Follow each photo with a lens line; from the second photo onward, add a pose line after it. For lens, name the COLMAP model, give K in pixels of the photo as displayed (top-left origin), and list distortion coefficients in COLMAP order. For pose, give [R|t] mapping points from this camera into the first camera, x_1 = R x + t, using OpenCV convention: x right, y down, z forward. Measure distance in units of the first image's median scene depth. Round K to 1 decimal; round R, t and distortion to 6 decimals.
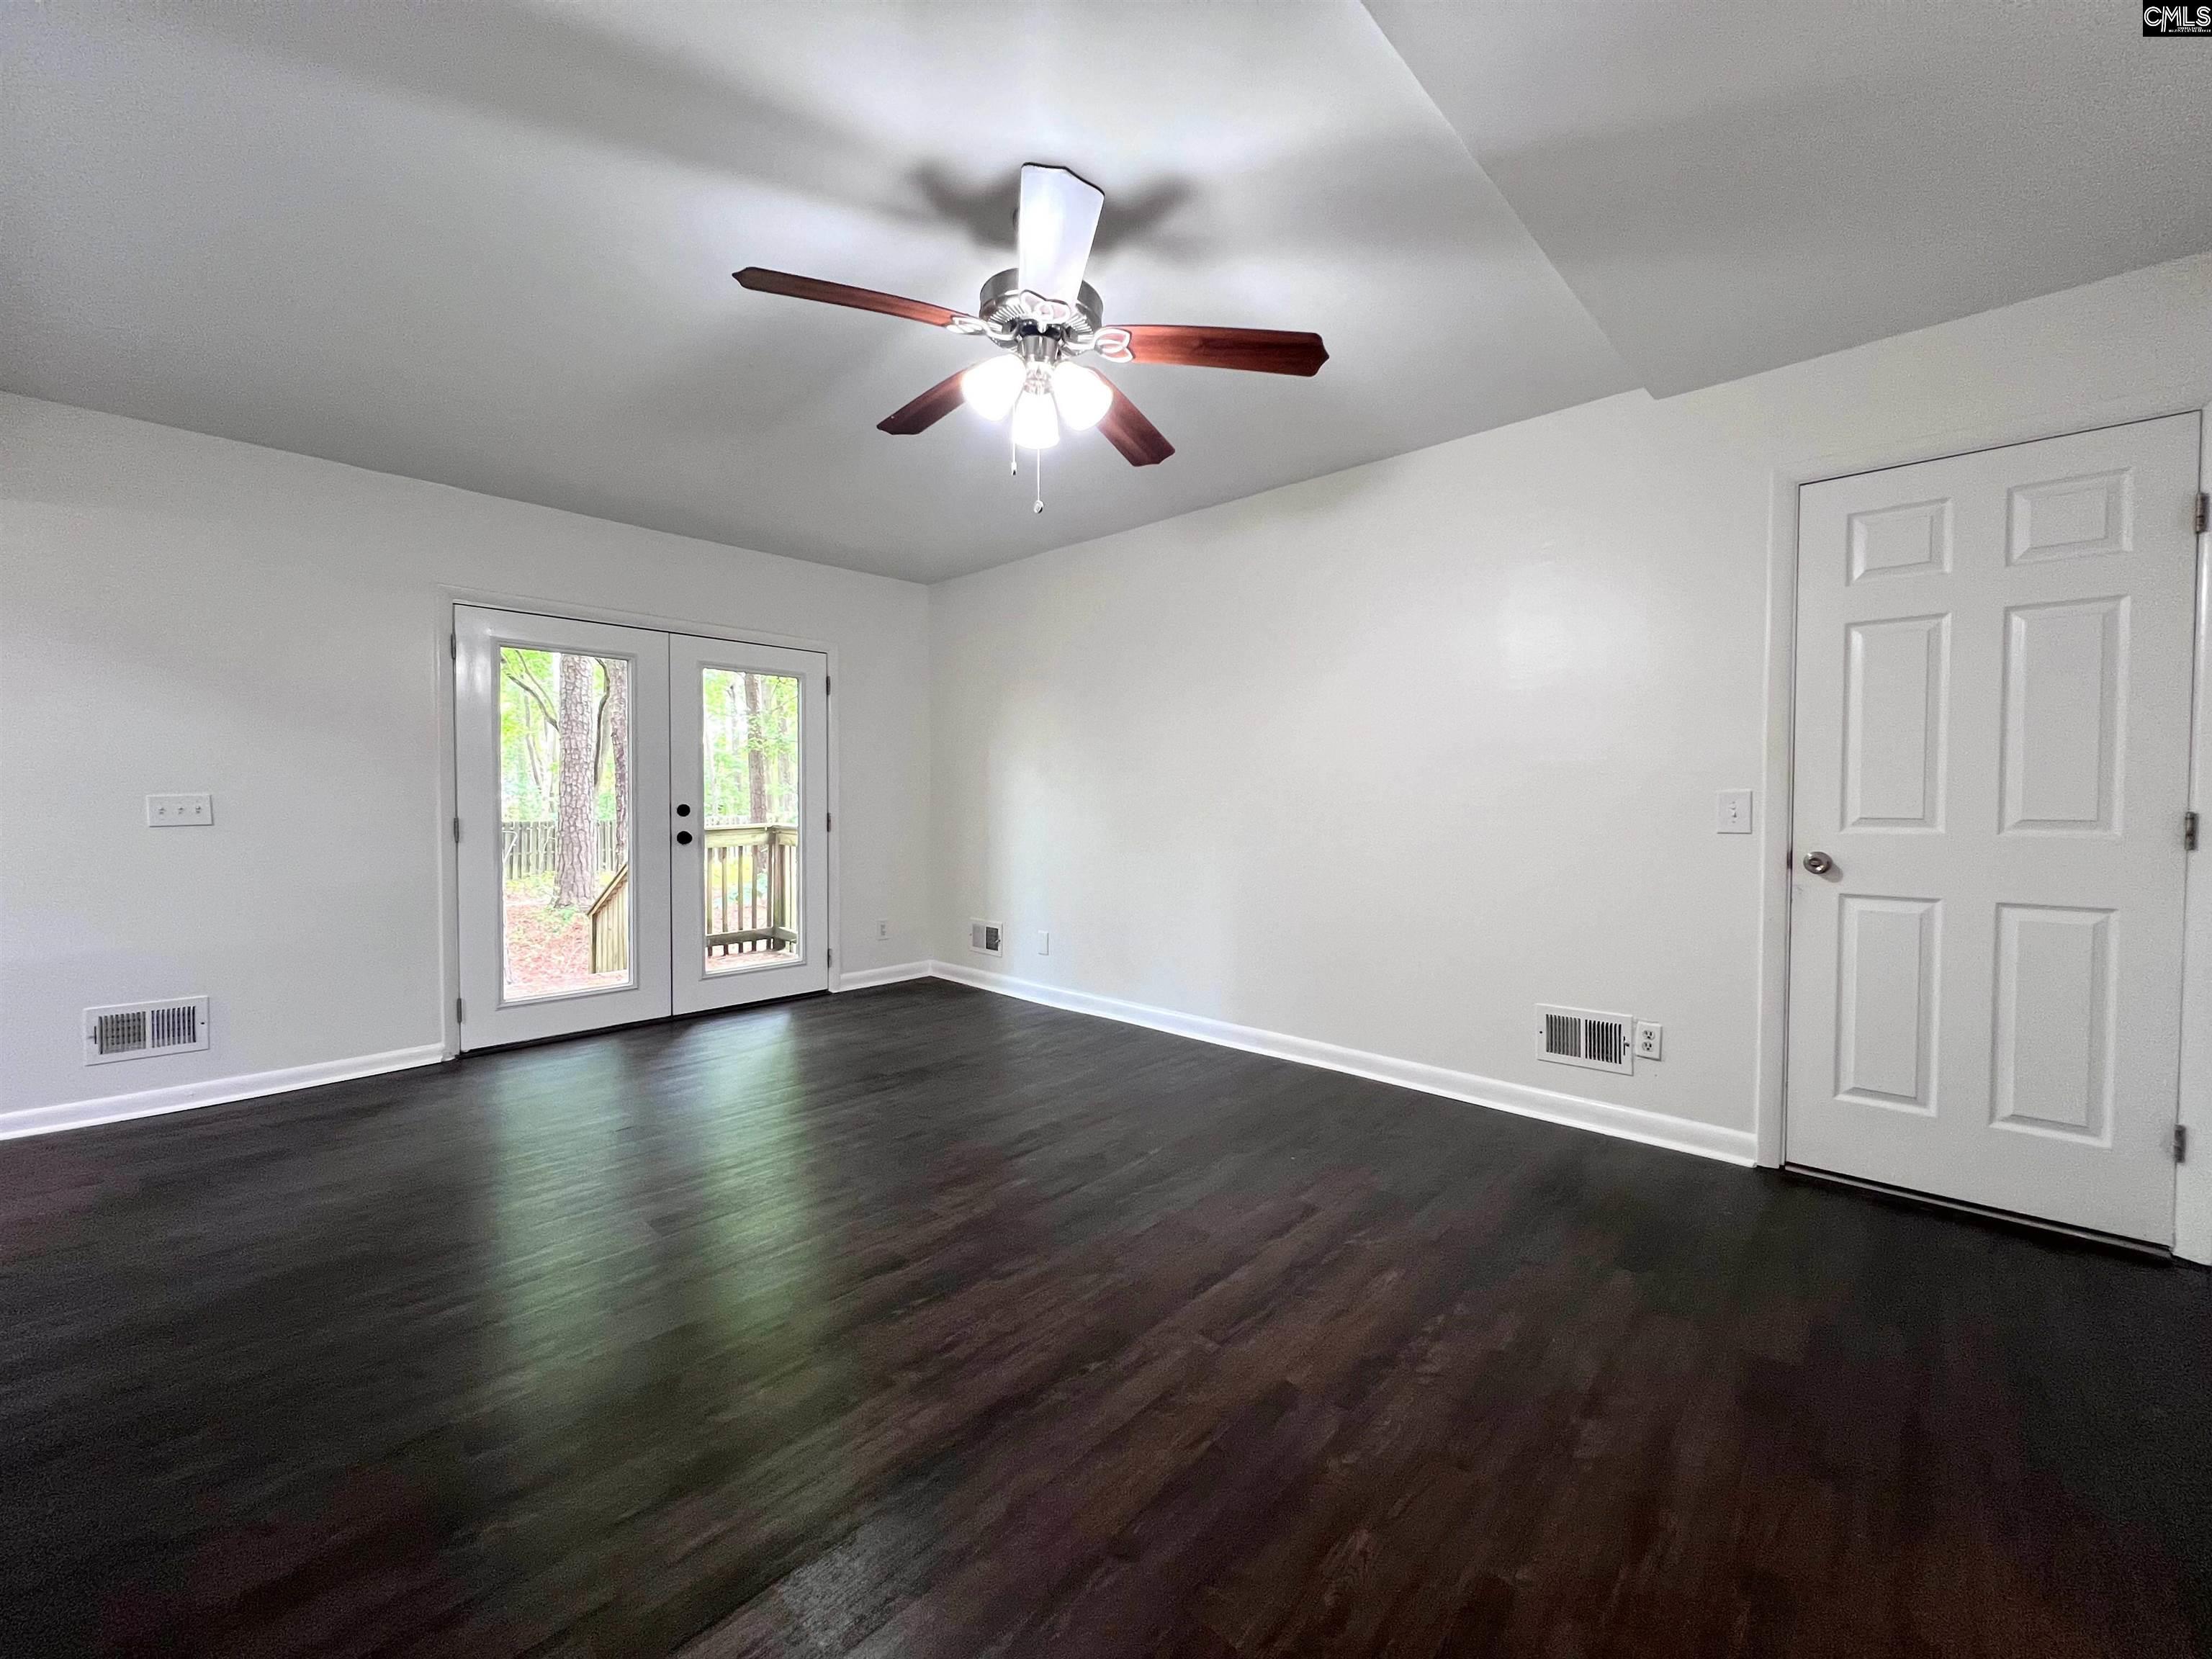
lens RADIAL K [[883.5, 0, 1102.9], [0, 883.5, 822.6], [0, 0, 1]] dist [-0.001547, -0.000130]
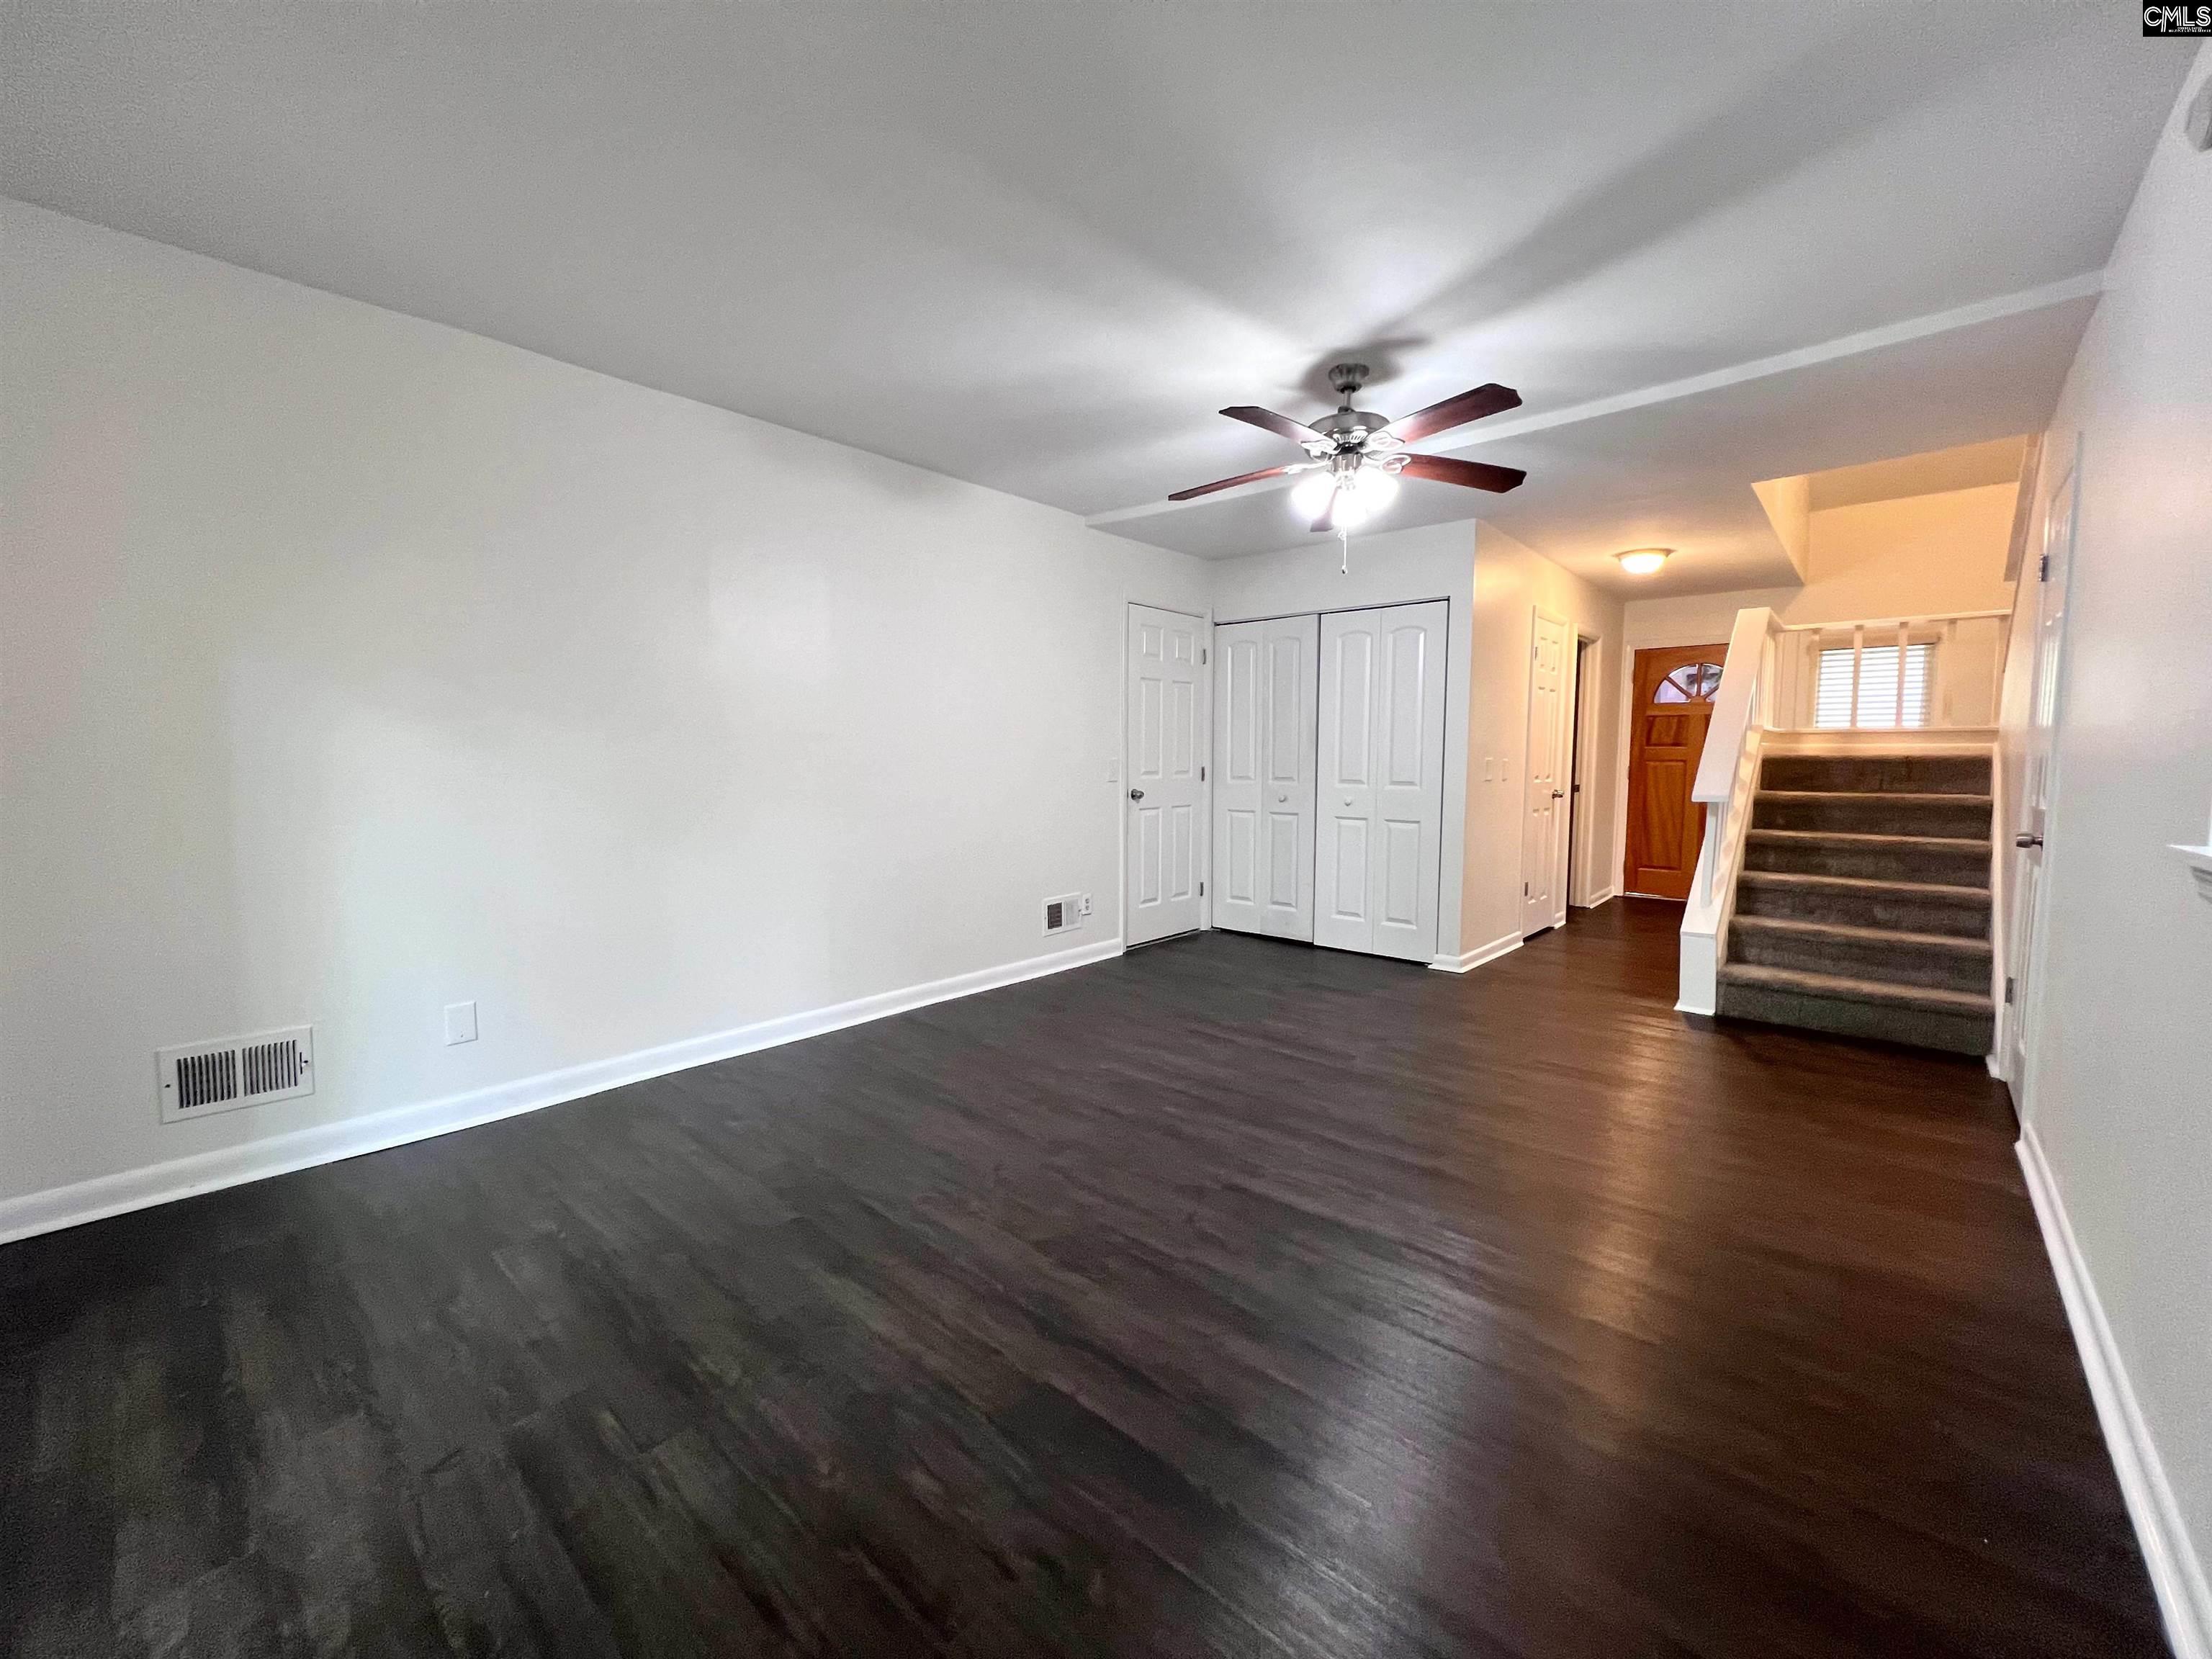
lens RADIAL K [[883.5, 0, 1102.9], [0, 883.5, 822.6], [0, 0, 1]] dist [-0.001547, -0.000130]
pose [[-0.017186, -0.074757, 0.997054, -1.157555], [0.038376, 0.996417, 0.075370, -0.040643], [-0.999116, 0.039558, -0.014256, 1.068384]]
